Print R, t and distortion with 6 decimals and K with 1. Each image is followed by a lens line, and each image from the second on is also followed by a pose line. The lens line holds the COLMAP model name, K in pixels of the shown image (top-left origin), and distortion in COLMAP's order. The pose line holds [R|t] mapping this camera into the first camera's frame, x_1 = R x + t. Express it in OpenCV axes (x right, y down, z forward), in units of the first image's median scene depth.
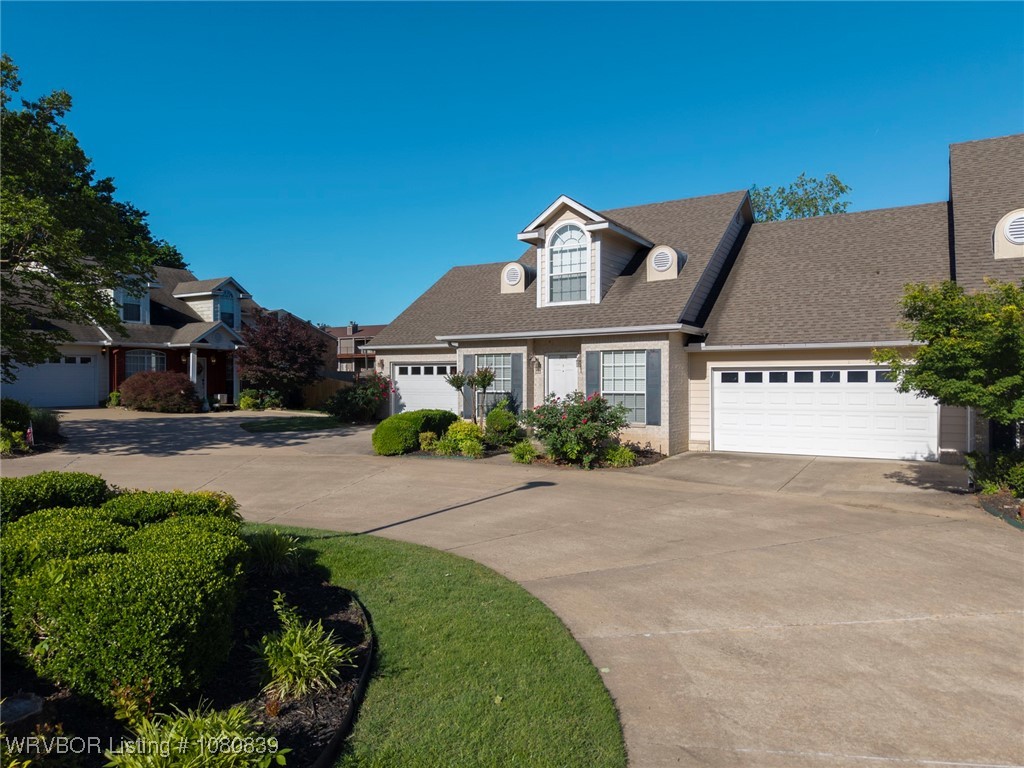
lens RADIAL K [[678.5, 0, 512.0], [0, 678.5, 384.0], [0, 0, 1]] dist [0.074801, -0.075425]
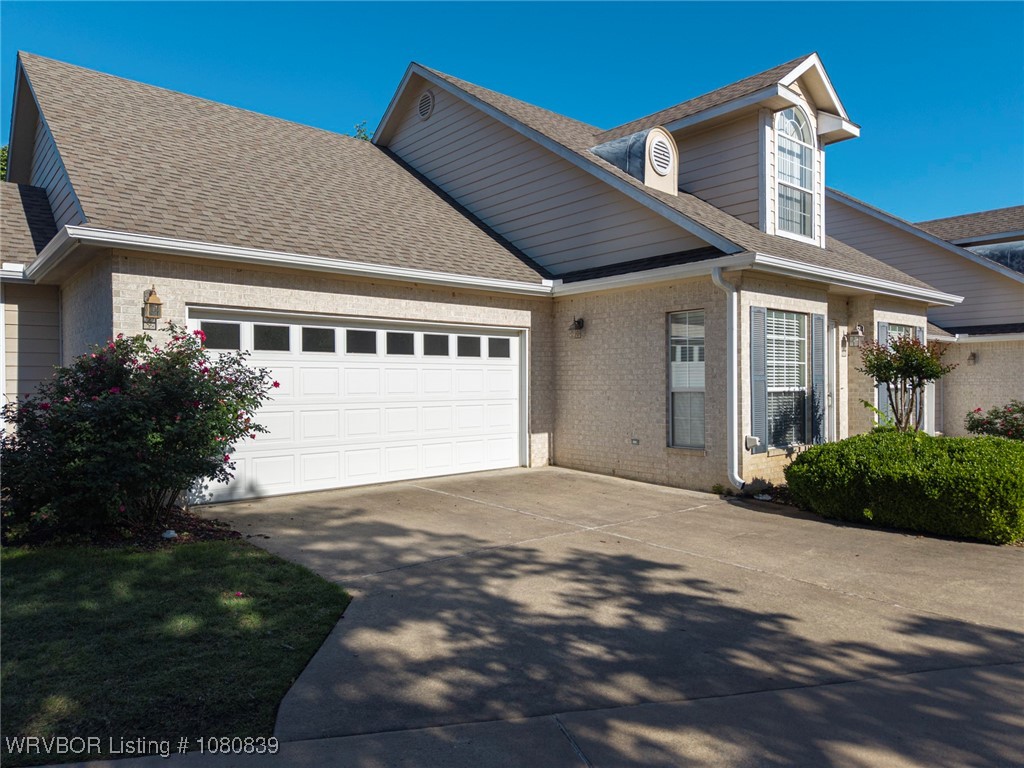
lens RADIAL K [[678.5, 0, 512.0], [0, 678.5, 384.0], [0, 0, 1]] dist [0.074801, -0.075425]
pose [[0.310491, -0.000778, 0.950576, -0.566501], [0.012693, 0.999914, -0.003327, 0.006247], [-0.950492, 0.013098, 0.310474, 1.065988]]
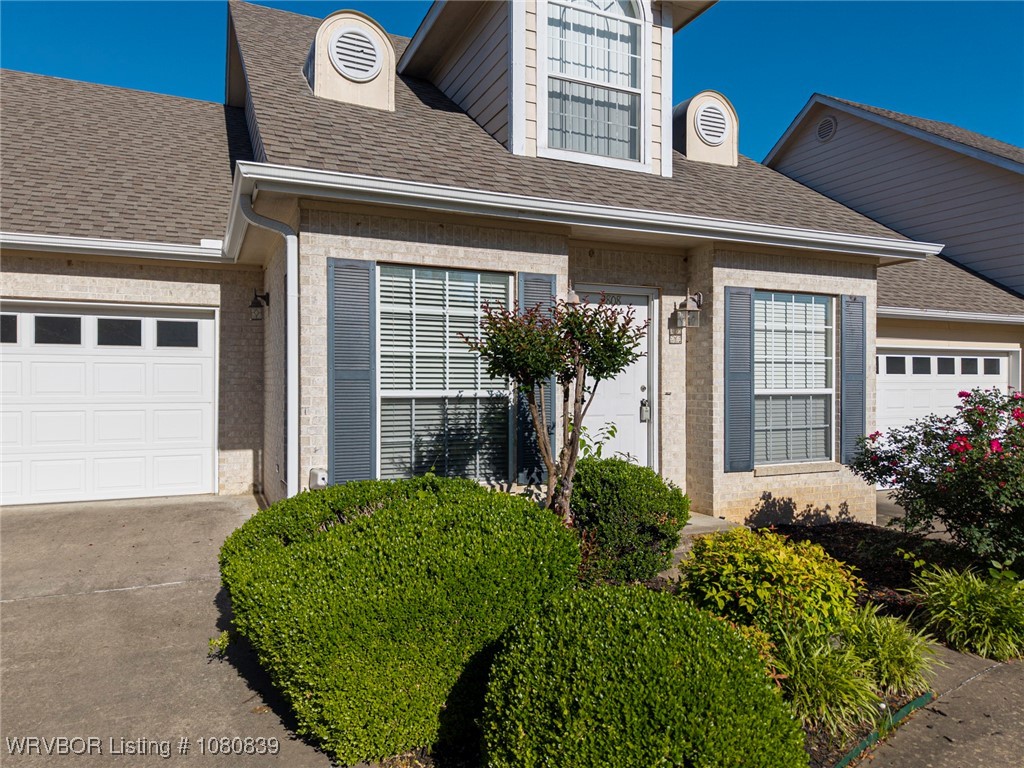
lens RADIAL K [[697.1, 0, 512.0], [0, 697.1, 384.0], [0, 0, 1]] dist [0.049813, -0.083211]
pose [[0.571557, 0.005357, 0.820545, -0.270981], [0.002675, 0.999961, -0.008391, 0.009420], [-0.820558, 0.006991, 0.571521, 0.826690]]
